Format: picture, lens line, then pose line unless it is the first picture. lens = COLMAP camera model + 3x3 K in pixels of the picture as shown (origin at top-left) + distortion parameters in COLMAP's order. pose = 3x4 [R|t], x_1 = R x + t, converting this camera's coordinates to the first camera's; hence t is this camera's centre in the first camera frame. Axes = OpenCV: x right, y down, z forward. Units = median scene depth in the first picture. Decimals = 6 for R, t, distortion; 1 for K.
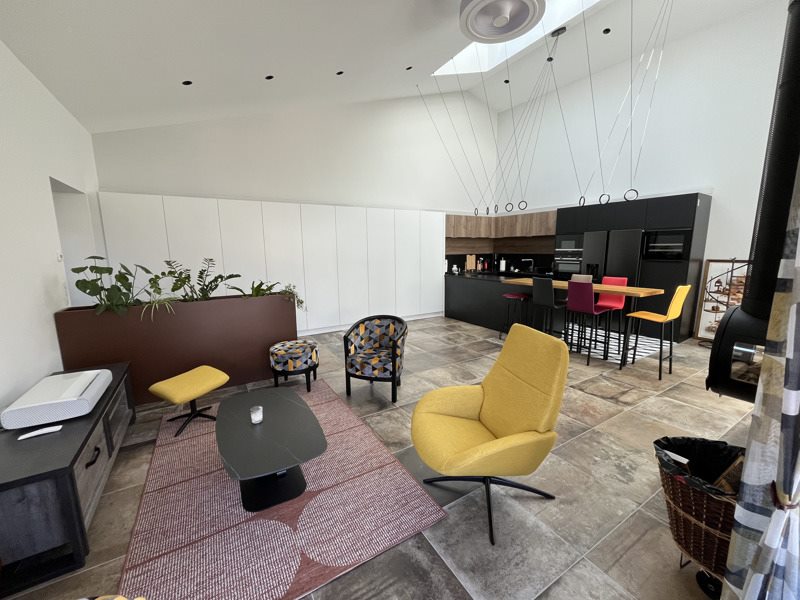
lens RADIAL K [[321.2, 0, 399.0], [0, 321.2, 300.9], [0, 0, 1]] dist [-0.000752, -0.000714]
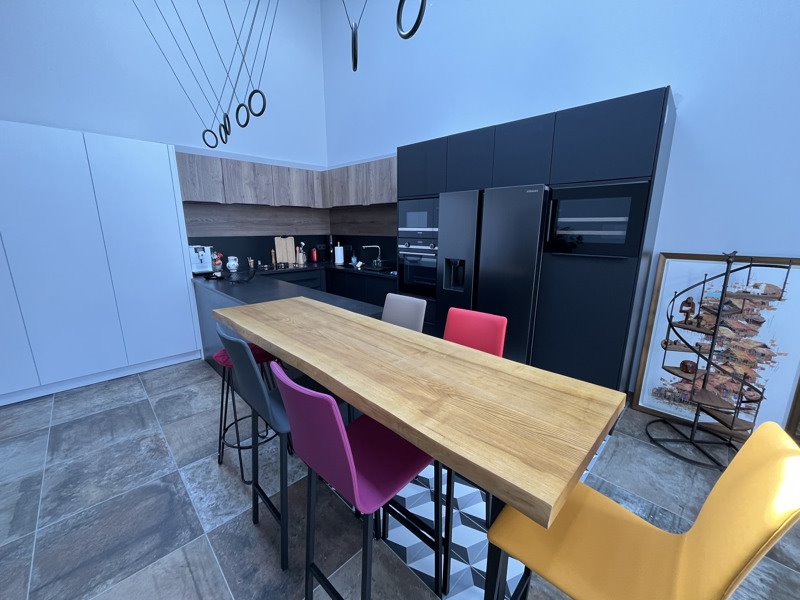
lens RADIAL K [[321.2, 0, 400.0], [0, 321.2, 299.7], [0, 0, 1]] dist [-0.000752, -0.000714]
pose [[0.972238, -0.040450, 0.230472, 0.363082], [0.026723, 0.997695, 0.062376, -0.077033], [-0.232464, -0.054486, 0.971078, 0.482448]]
